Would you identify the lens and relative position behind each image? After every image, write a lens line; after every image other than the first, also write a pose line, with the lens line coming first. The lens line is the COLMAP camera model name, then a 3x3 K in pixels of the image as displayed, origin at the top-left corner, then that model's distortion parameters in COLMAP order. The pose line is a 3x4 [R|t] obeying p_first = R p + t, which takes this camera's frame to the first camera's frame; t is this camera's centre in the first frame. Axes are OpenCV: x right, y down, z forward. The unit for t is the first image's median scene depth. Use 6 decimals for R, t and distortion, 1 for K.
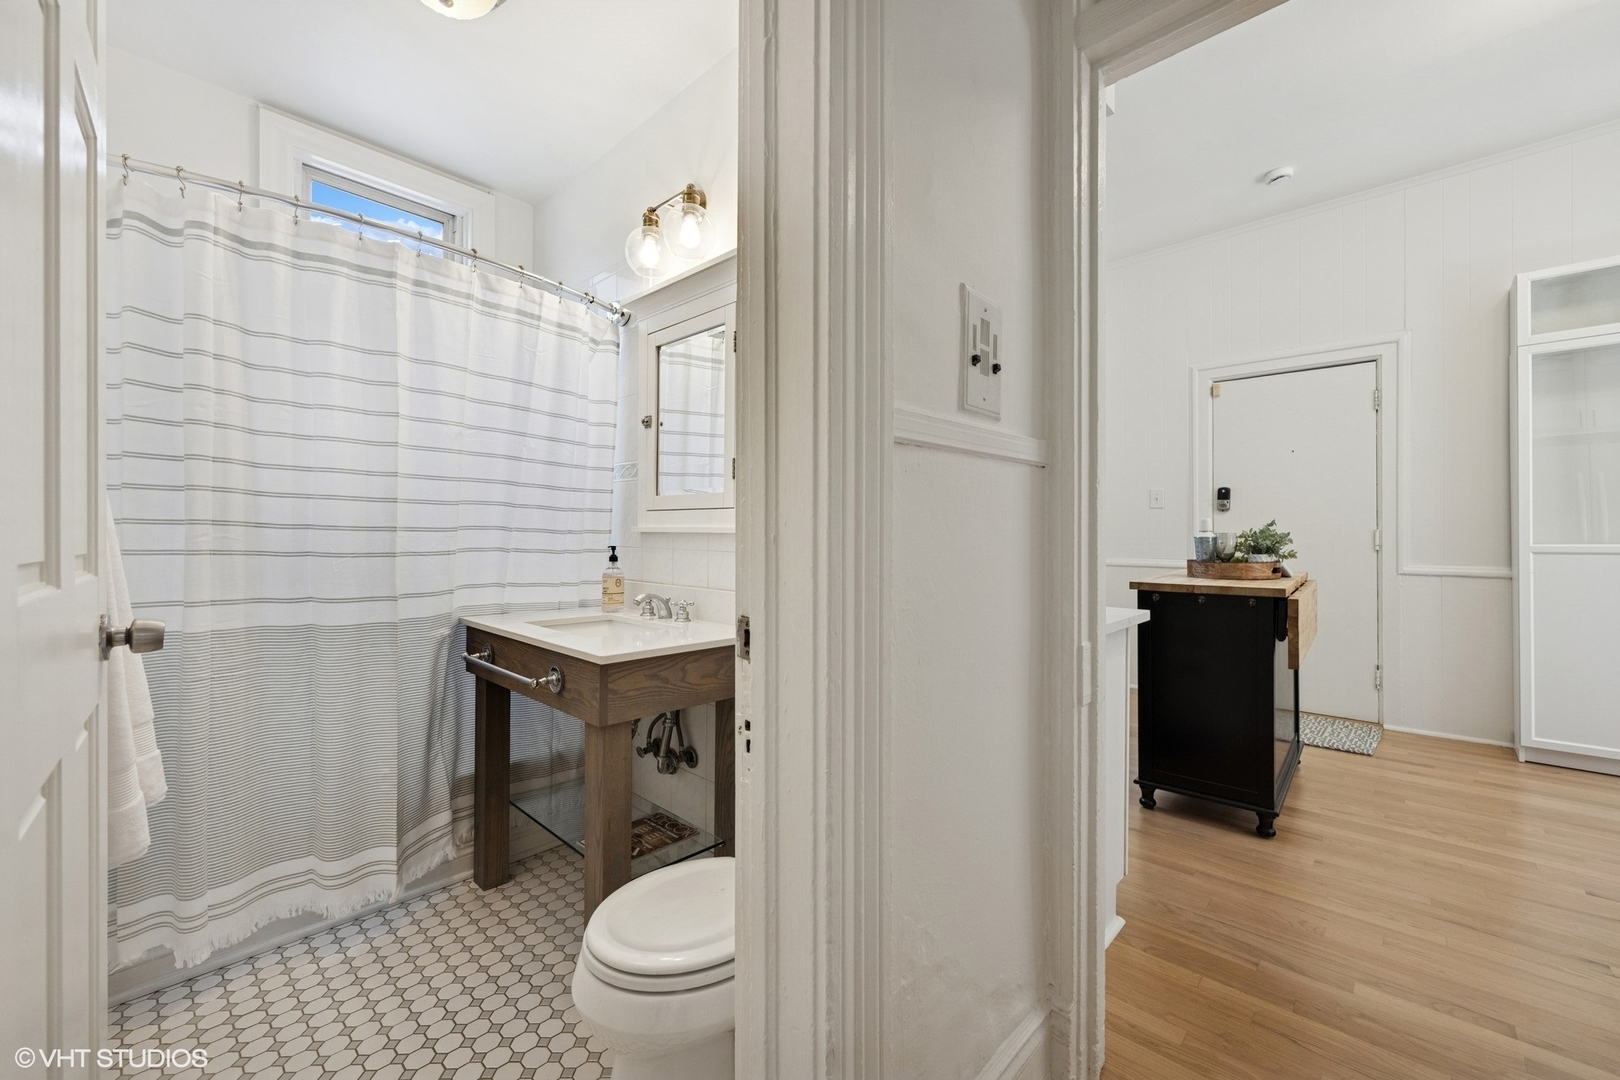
lens RADIAL K [[648.3, 0, 805.8], [0, 648.3, 535.3], [0, 0, 1]] dist [0.000209, 0.000074]
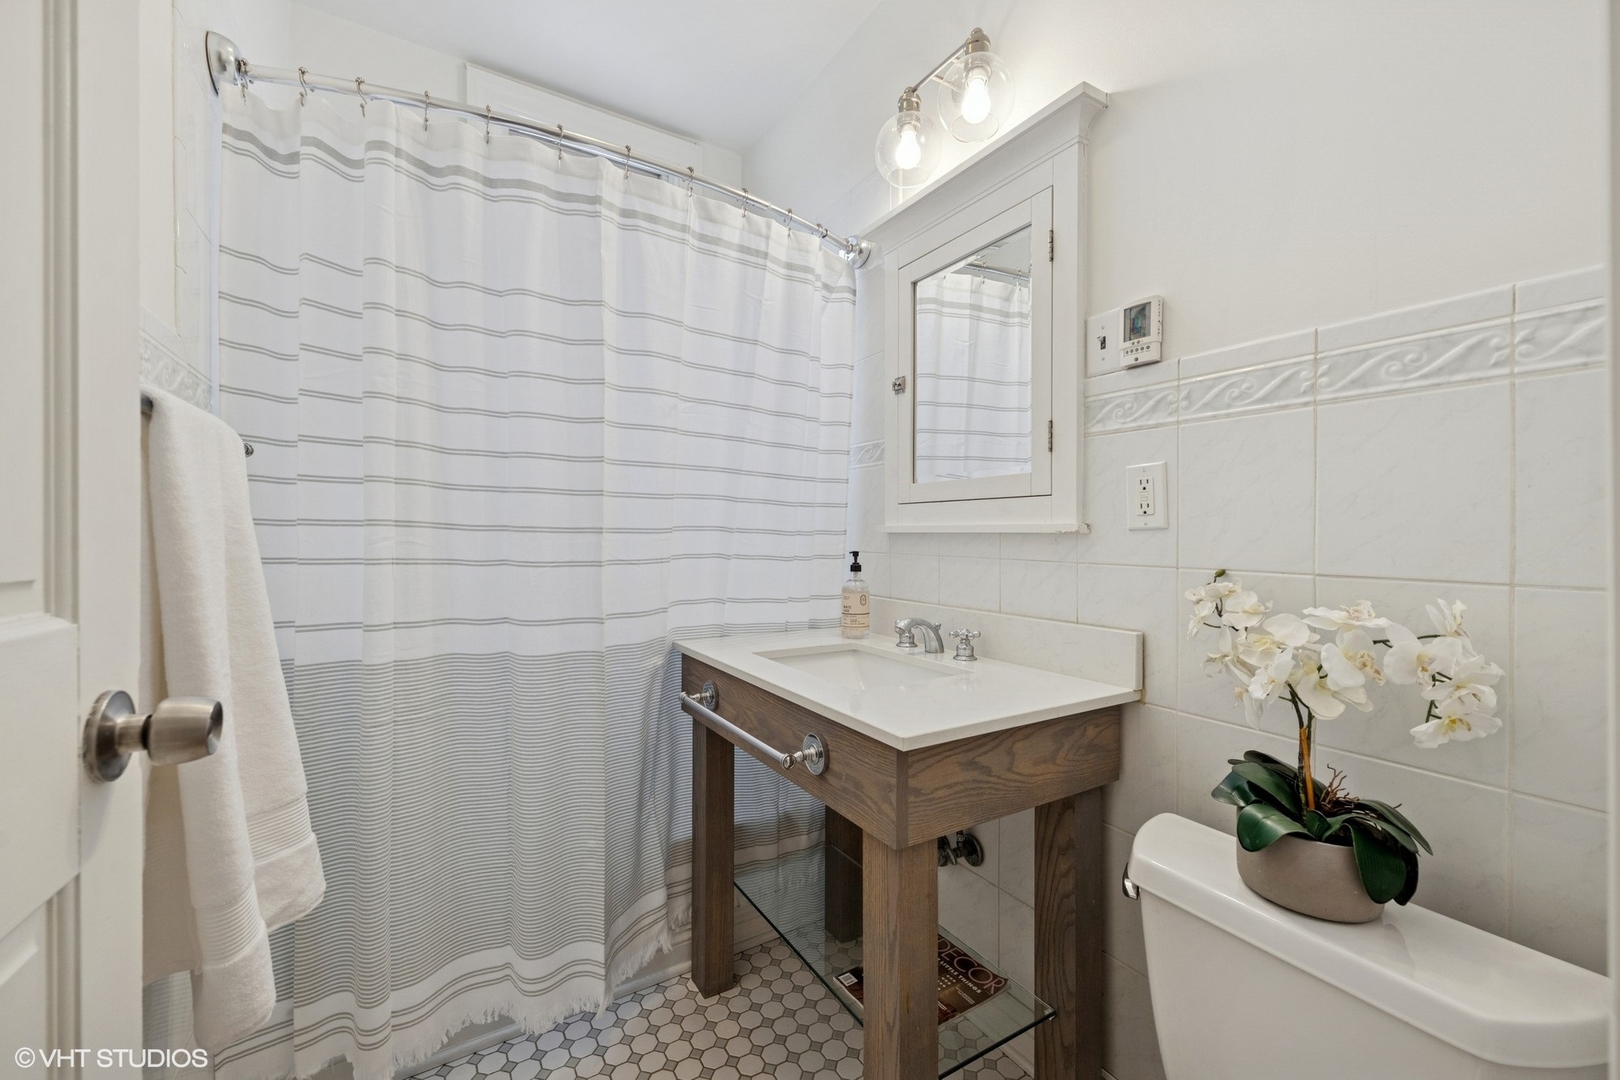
lens RADIAL K [[648.3, 0, 805.8], [0, 648.3, 535.3], [0, 0, 1]] dist [0.000209, 0.000074]
pose [[0.966101, -0.005468, -0.258106, -0.180966], [0.004988, 0.999984, -0.002515, -0.000529], [0.258115, 0.001142, 0.966113, 0.288966]]
